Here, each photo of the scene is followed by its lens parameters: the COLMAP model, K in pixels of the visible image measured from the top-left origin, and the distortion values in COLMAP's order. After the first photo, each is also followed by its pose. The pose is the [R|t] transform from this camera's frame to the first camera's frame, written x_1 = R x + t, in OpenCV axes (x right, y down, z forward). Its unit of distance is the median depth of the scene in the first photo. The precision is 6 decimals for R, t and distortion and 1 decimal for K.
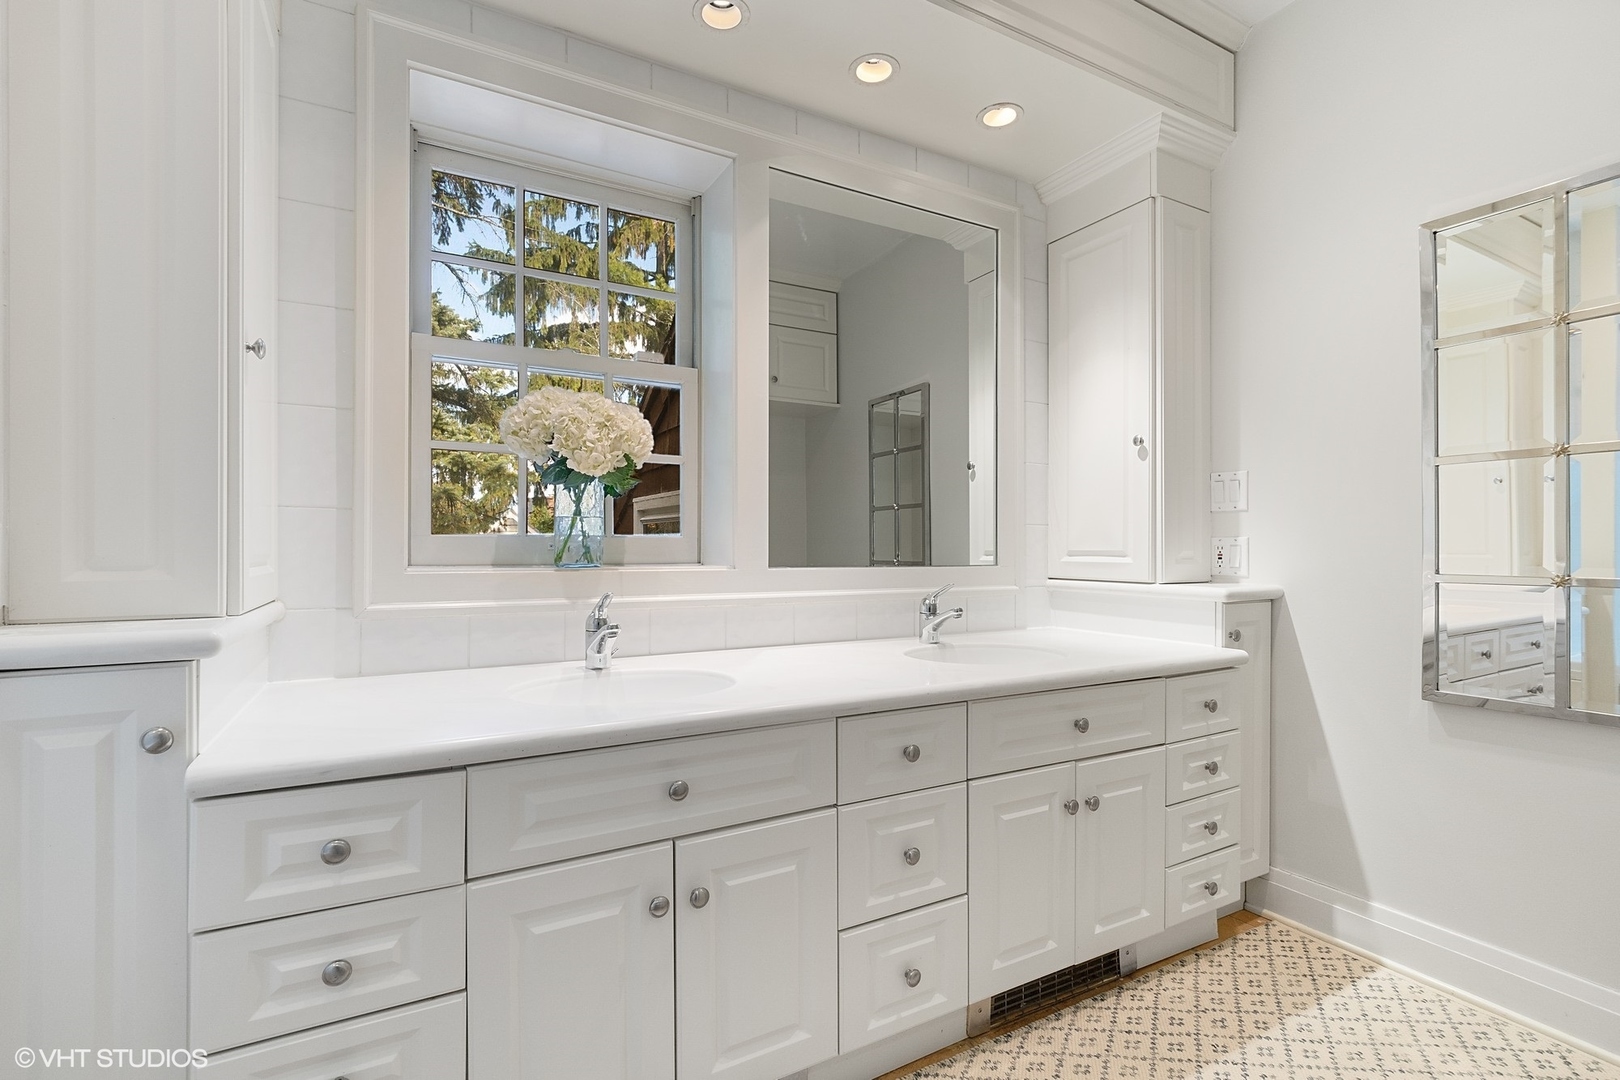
lens RADIAL K [[724.2, 0, 783.0], [0, 724.2, 545.9], [0, 0, 1]] dist [-0.001868, -0.001015]
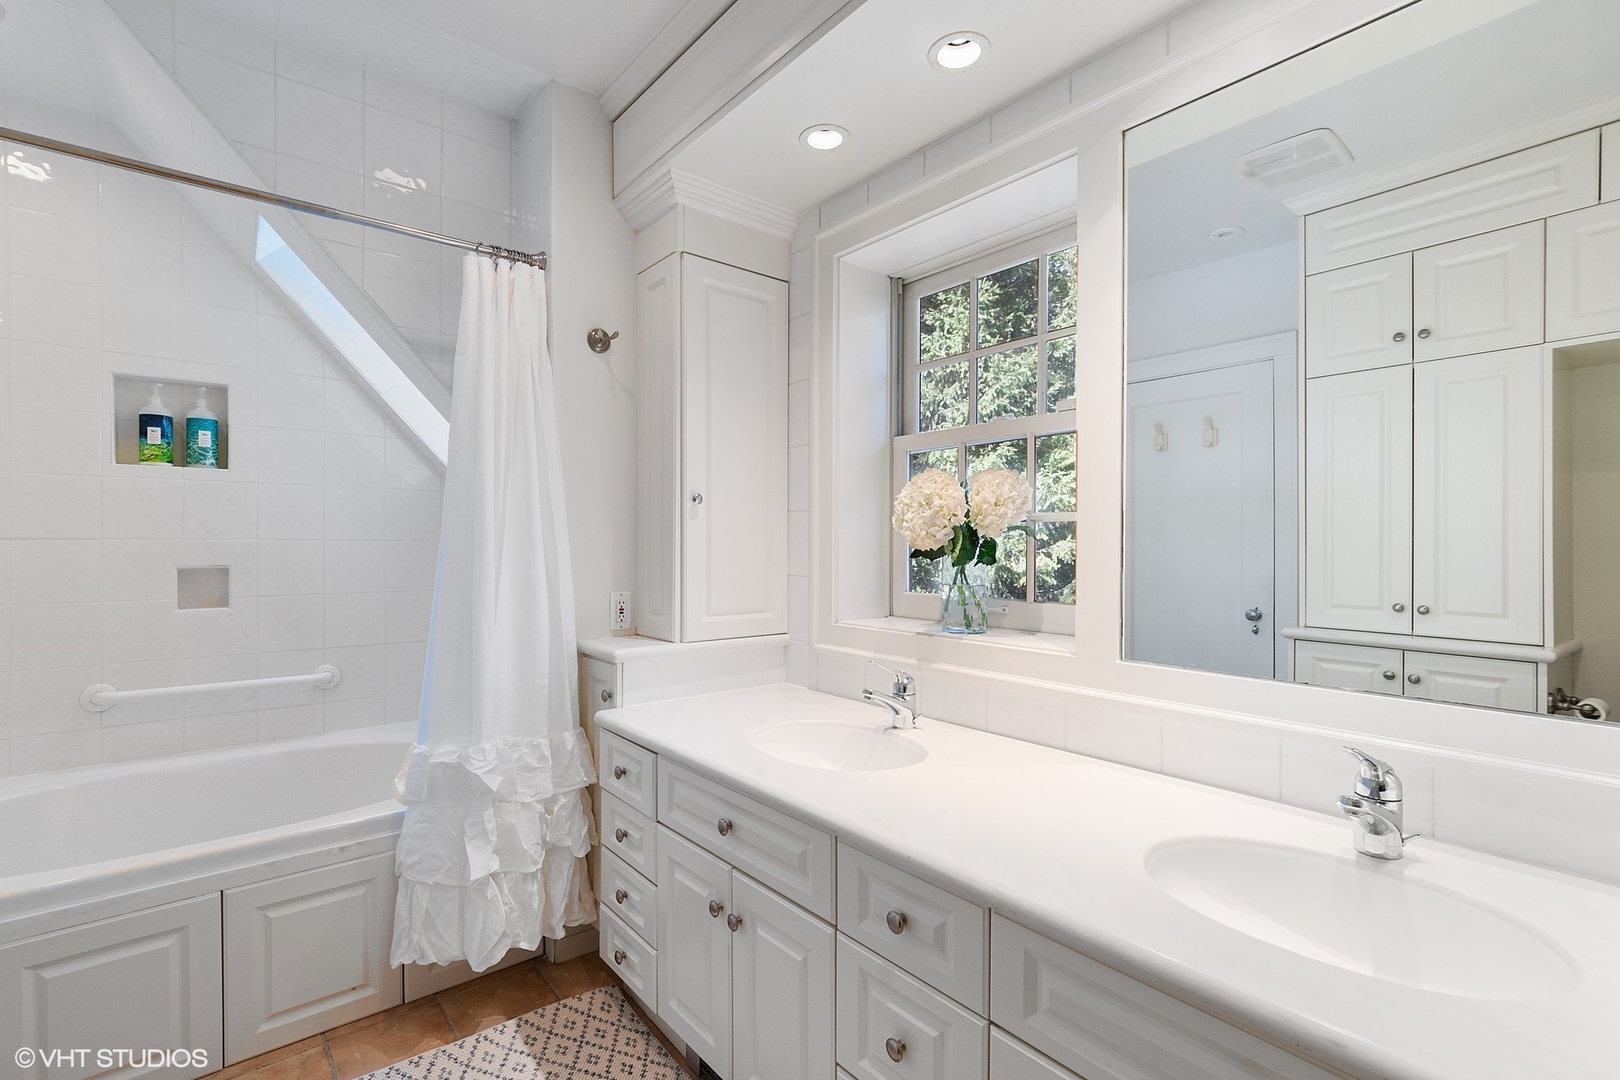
lens RADIAL K [[724.2, 0, 805.0], [0, 724.2, 550.0], [0, 0, 1]] dist [-0.001868, -0.001015]
pose [[0.199588, 0.010253, -0.979826, 0.868729], [0.003174, 0.999933, 0.011110, -0.125315], [0.979875, -0.005328, 0.199542, 0.688230]]
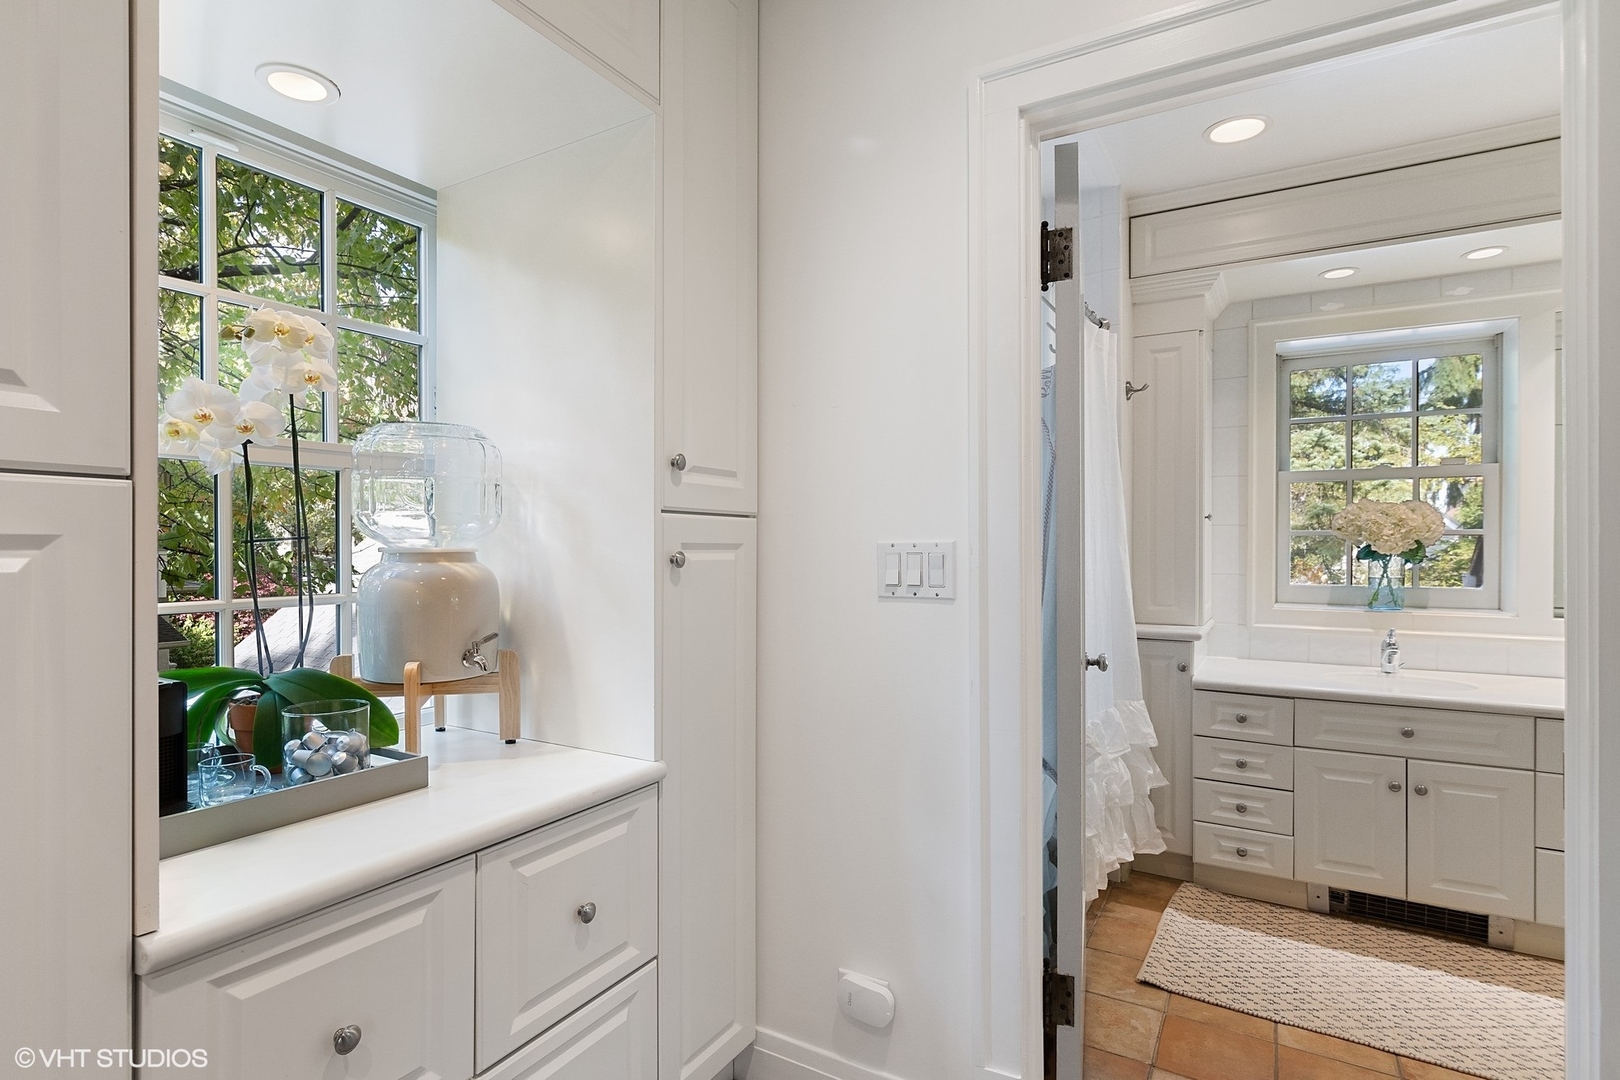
lens RADIAL K [[802.1, 0, 814.7], [0, 802.1, 548.7], [0, 0, 1]] dist [-0.002593, -0.000158]
pose [[0.522153, 0.006355, -0.852828, 0.680897], [0.002618, 0.999956, 0.009054, -0.148244], [0.852848, -0.006960, 0.522113, -1.189920]]
